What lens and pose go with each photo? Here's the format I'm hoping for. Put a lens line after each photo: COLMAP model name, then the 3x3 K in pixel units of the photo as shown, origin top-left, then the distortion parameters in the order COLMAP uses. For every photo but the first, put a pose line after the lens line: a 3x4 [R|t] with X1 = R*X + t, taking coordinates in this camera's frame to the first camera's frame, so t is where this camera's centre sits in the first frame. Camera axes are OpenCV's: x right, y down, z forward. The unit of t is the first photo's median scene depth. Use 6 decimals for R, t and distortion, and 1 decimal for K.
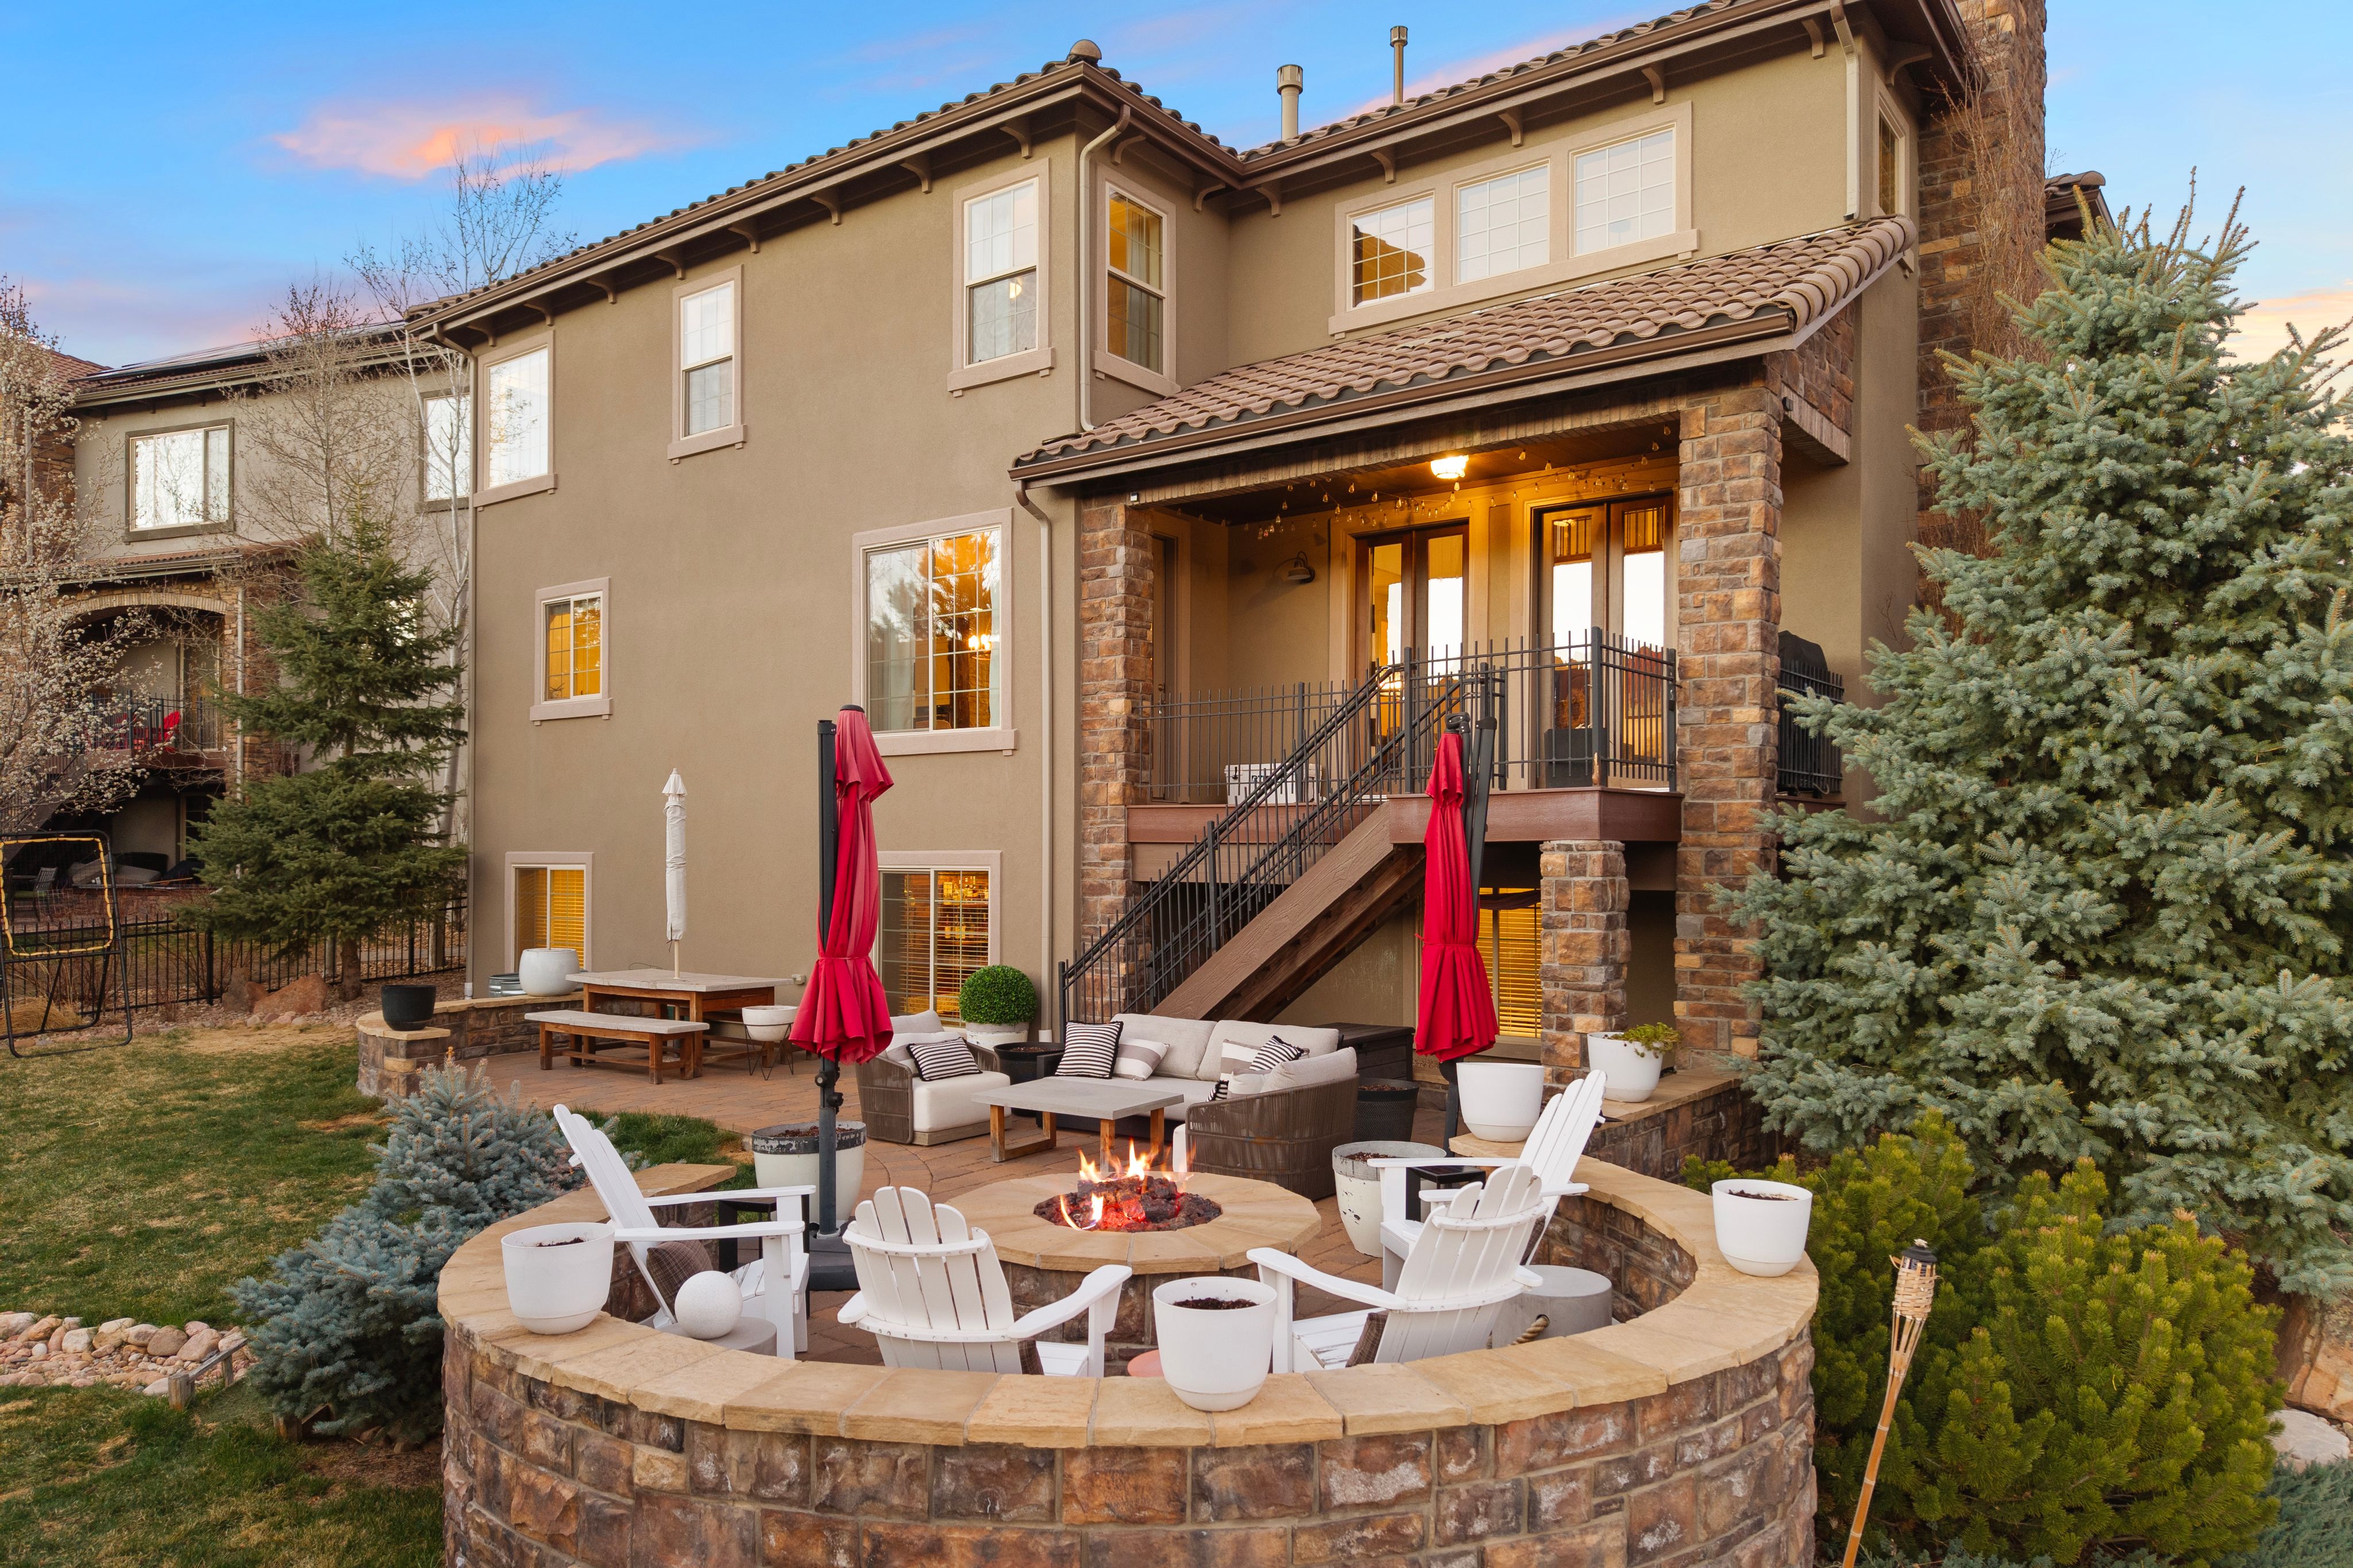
lens RADIAL K [[1626.3, 0, 1193.8], [0, 1626.3, 839.1], [0, 0, 1]] dist [0.017895, -0.017646]
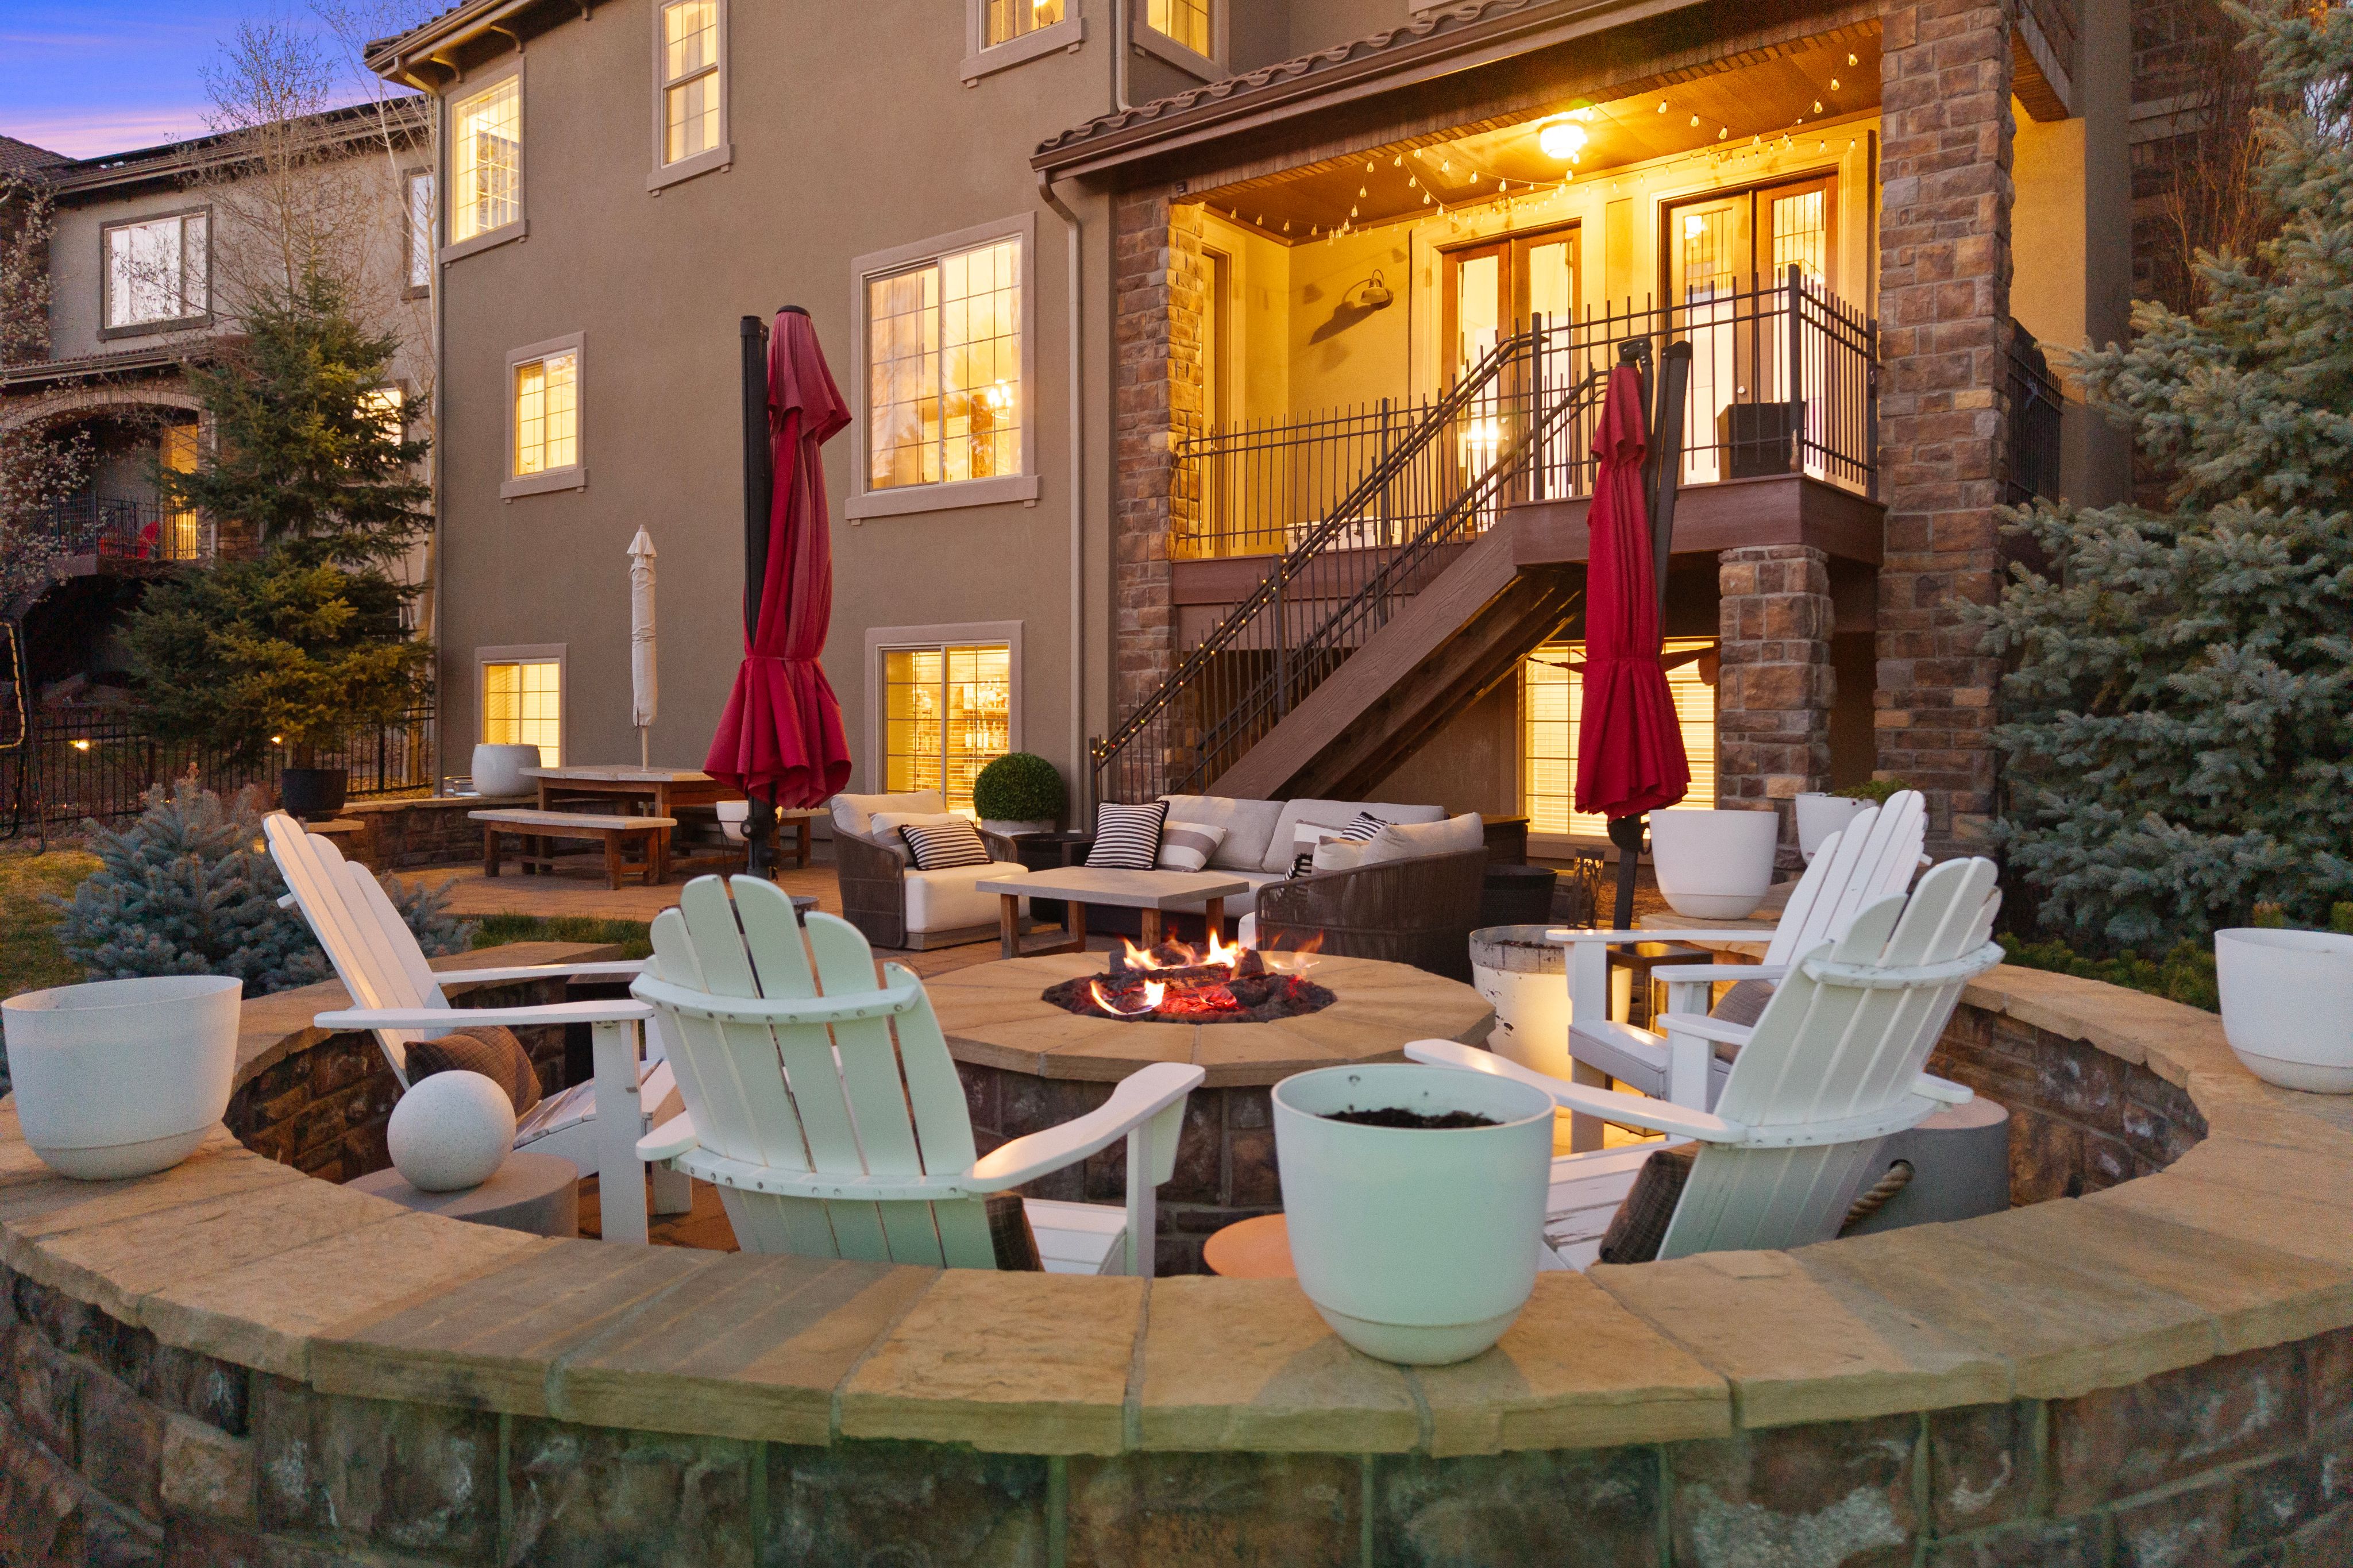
lens RADIAL K [[1626.3, 0, 1189.2], [0, 1626.3, 707.6], [0, 0, 1]] dist [0.017895, -0.017646]
pose [[0.999662, -0.001046, -0.025972, -0.015175], [0.001207, 0.999980, 0.006192, 0.072117], [0.025965, -0.006221, 0.999643, 0.234991]]
